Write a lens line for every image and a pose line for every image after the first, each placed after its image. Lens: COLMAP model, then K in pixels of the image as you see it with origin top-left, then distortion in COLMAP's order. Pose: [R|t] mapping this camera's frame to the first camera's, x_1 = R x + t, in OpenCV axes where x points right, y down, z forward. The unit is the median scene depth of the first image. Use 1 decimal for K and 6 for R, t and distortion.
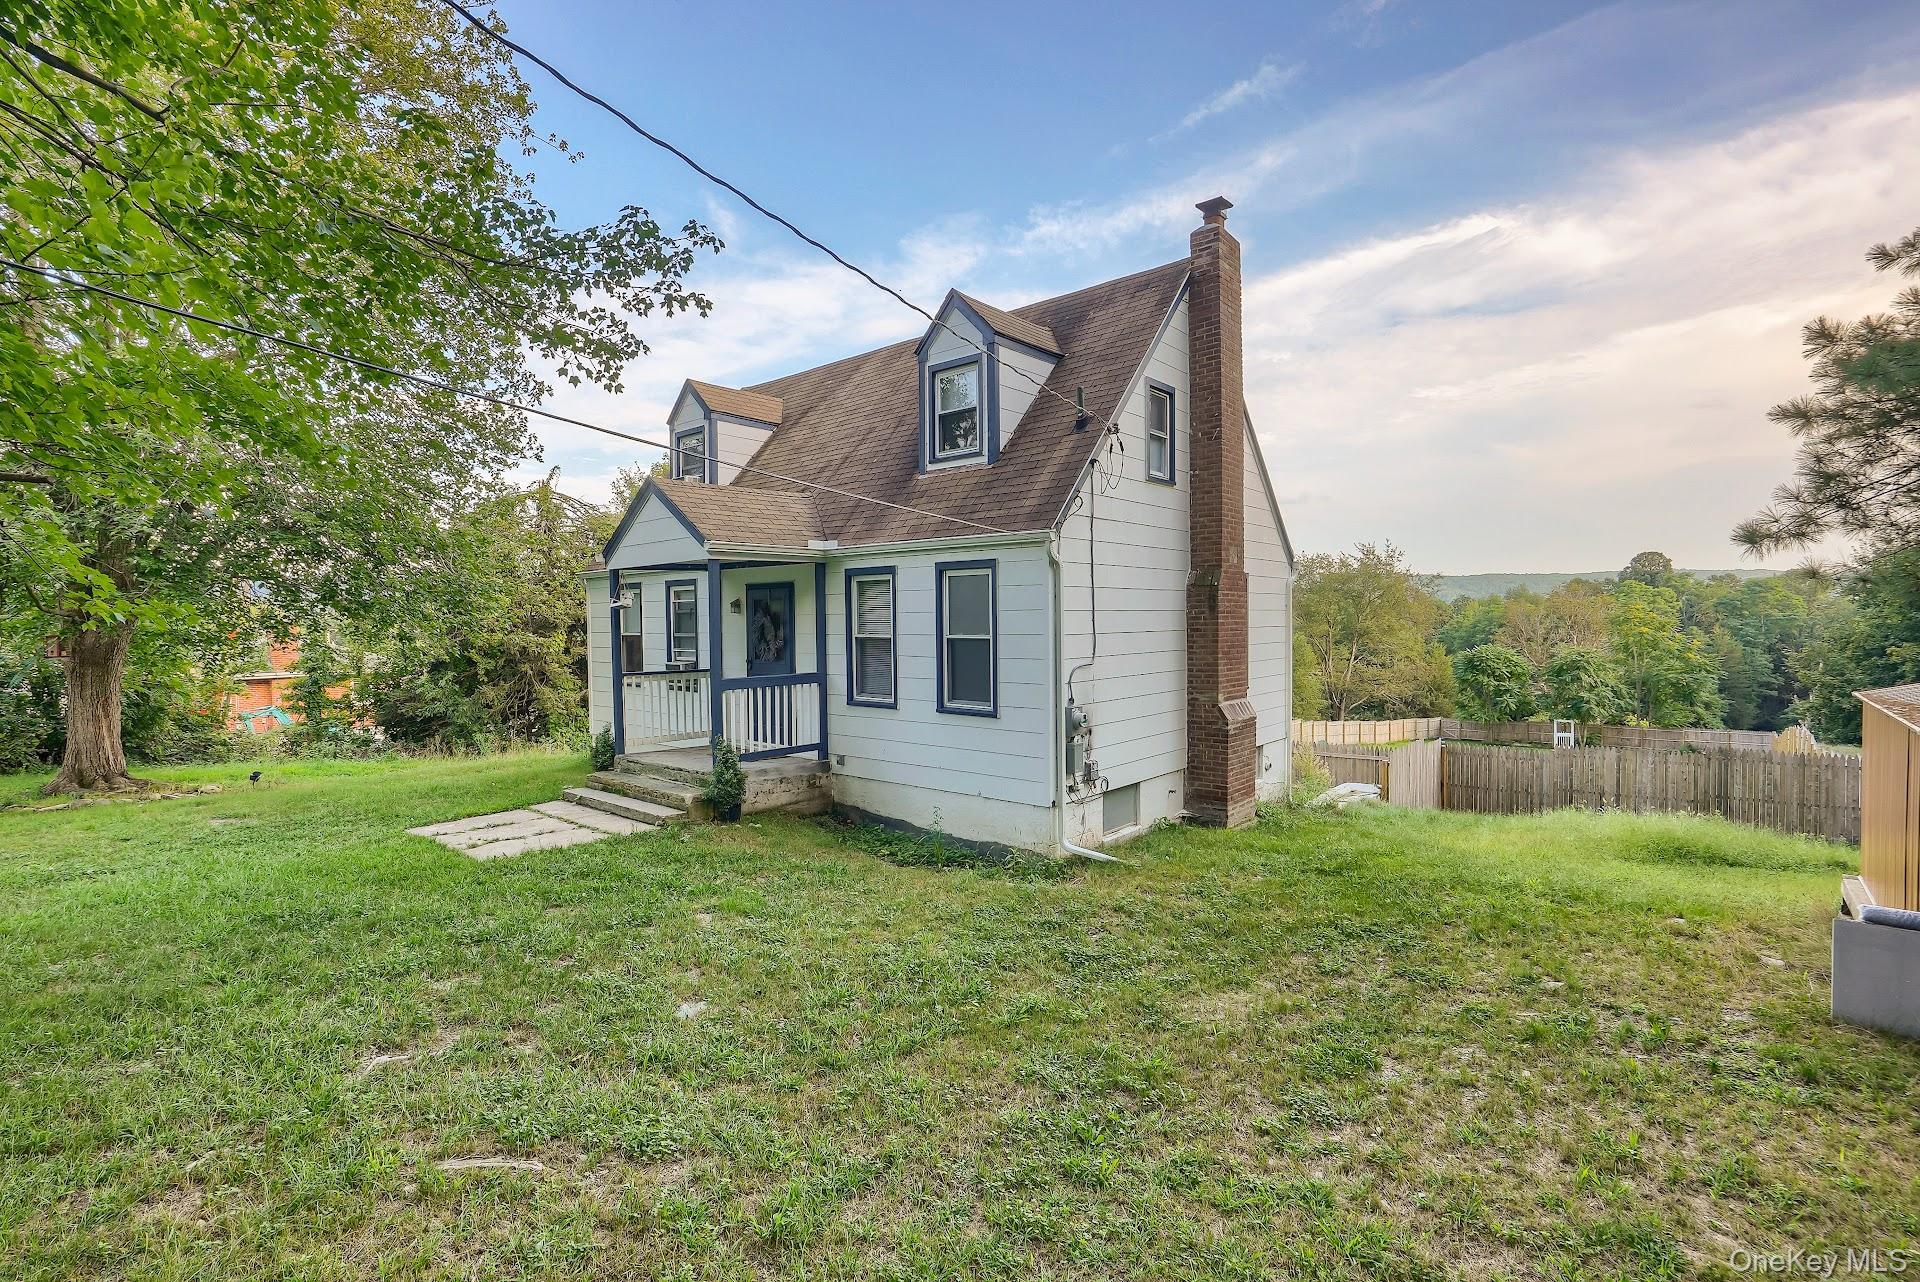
lens RADIAL K [[899.4, 0, 956.2], [0, 899.4, 649.1], [0, 0, 1]] dist [-0.035367, 0.012050]
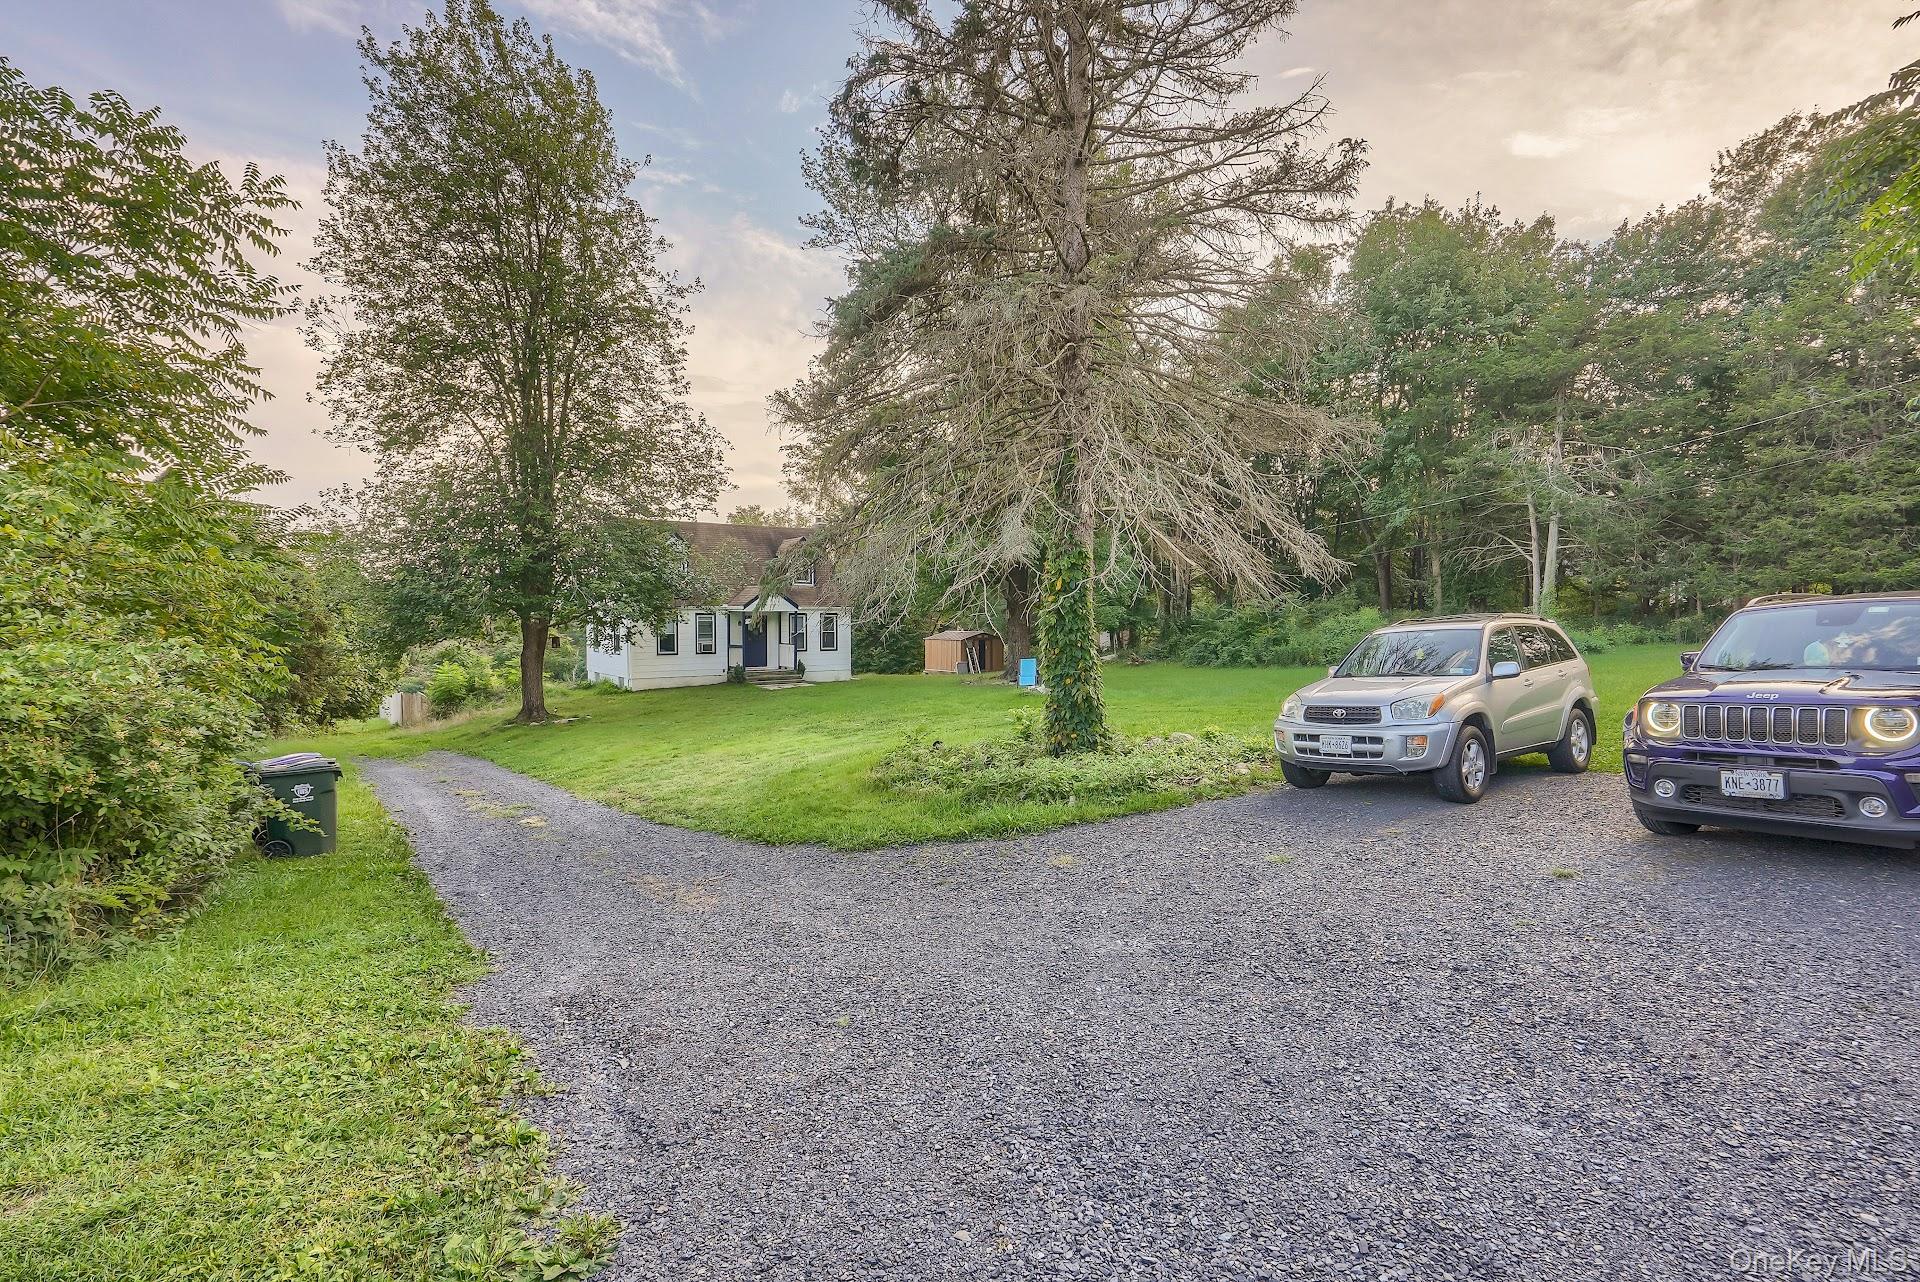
lens RADIAL K [[899.4, 0, 962.9], [0, 899.4, 637.9], [0, 0, 1]] dist [-0.035367, 0.012050]
pose [[0.214613, -0.015515, 0.976576, -2.049545], [0.032954, 0.999420, 0.008636, -0.000486], [-0.976143, 0.030329, 0.215000, -0.245556]]
